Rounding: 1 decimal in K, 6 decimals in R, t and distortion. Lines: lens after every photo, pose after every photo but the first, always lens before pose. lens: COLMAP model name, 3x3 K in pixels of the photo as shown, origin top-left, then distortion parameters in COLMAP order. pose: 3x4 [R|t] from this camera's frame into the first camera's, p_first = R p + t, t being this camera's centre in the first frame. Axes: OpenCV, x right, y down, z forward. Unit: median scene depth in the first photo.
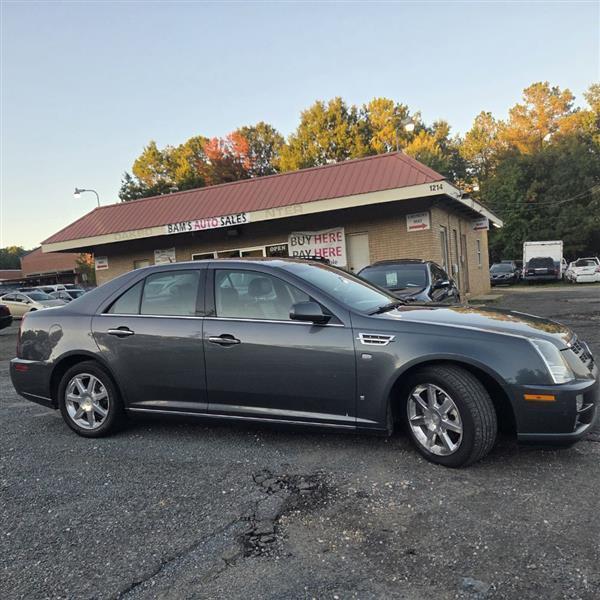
lens RADIAL K [[537.8, 0, 300.4], [0, 537.8, 302.1], [0, 0, 1]] dist [0.083100, -0.079113]
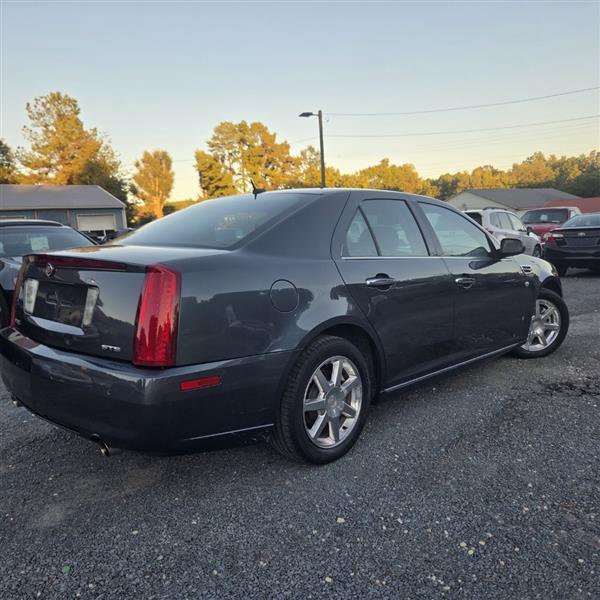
lens RADIAL K [[537.8, 0, 300.4], [0, 537.8, 302.1], [0, 0, 1]] dist [0.083100, -0.079113]
pose [[0.350262, -0.071075, 0.933951, -0.263536], [0.053785, 0.996998, 0.055701, 0.010024], [-0.935106, 0.030723, 0.353033, 0.225760]]
